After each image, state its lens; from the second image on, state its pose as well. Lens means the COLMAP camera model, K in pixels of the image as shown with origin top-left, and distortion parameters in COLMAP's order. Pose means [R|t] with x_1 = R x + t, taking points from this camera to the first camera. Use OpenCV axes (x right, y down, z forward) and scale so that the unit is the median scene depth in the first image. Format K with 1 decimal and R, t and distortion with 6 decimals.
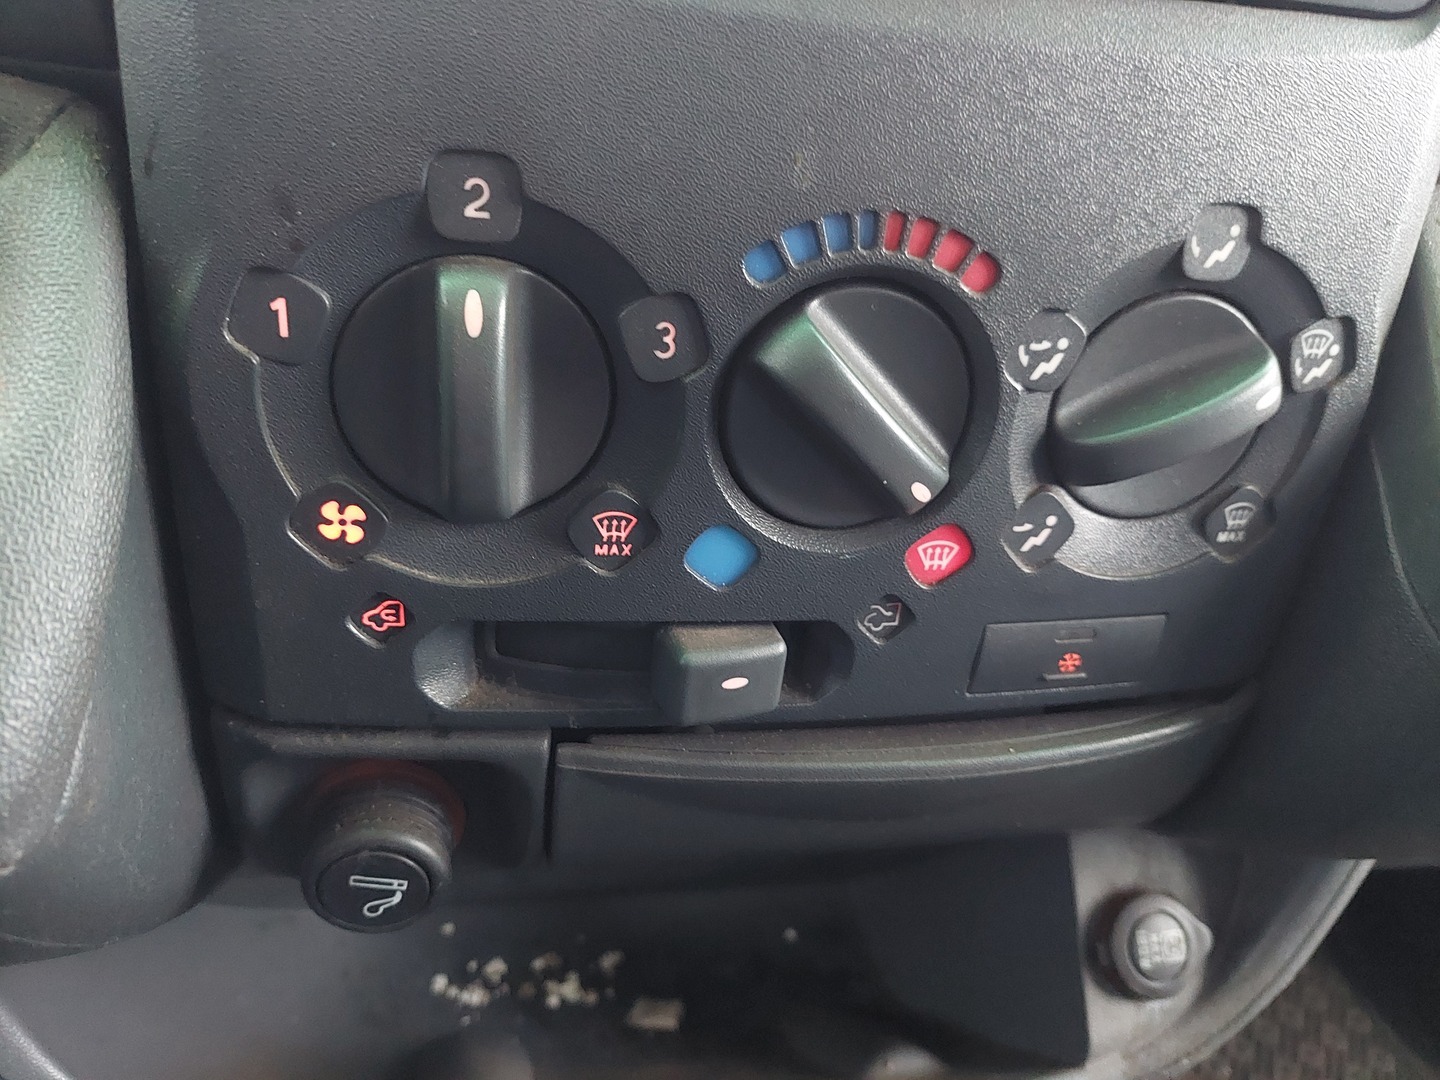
lens RADIAL K [[1083.1, 0, 720.0], [0, 1083.1, 540.0], [0, 0, 1]] dist [0.035160, -0.098060]
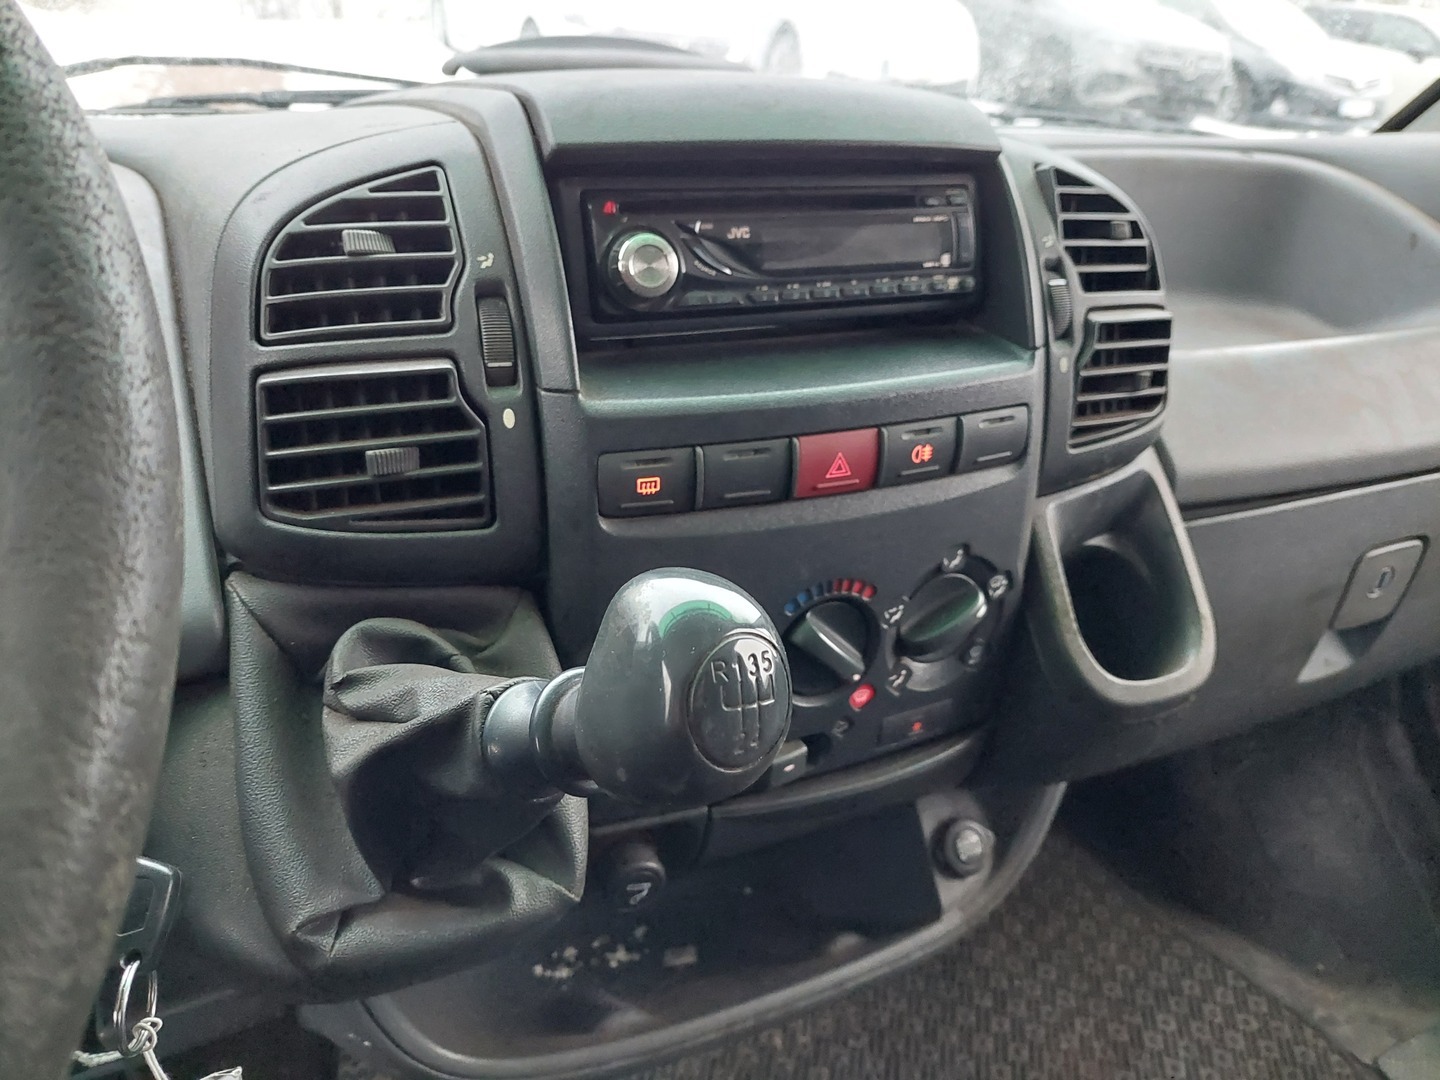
lens RADIAL K [[1083.1, 0, 720.0], [0, 1083.1, 540.0], [0, 0, 1]] dist [0.035160, -0.098060]
pose [[0.966453, -0.146876, 0.210704, -0.519288], [0.145322, 0.989119, 0.022927, -0.403168], [-0.211779, 0.008462, 0.977281, -1.184440]]
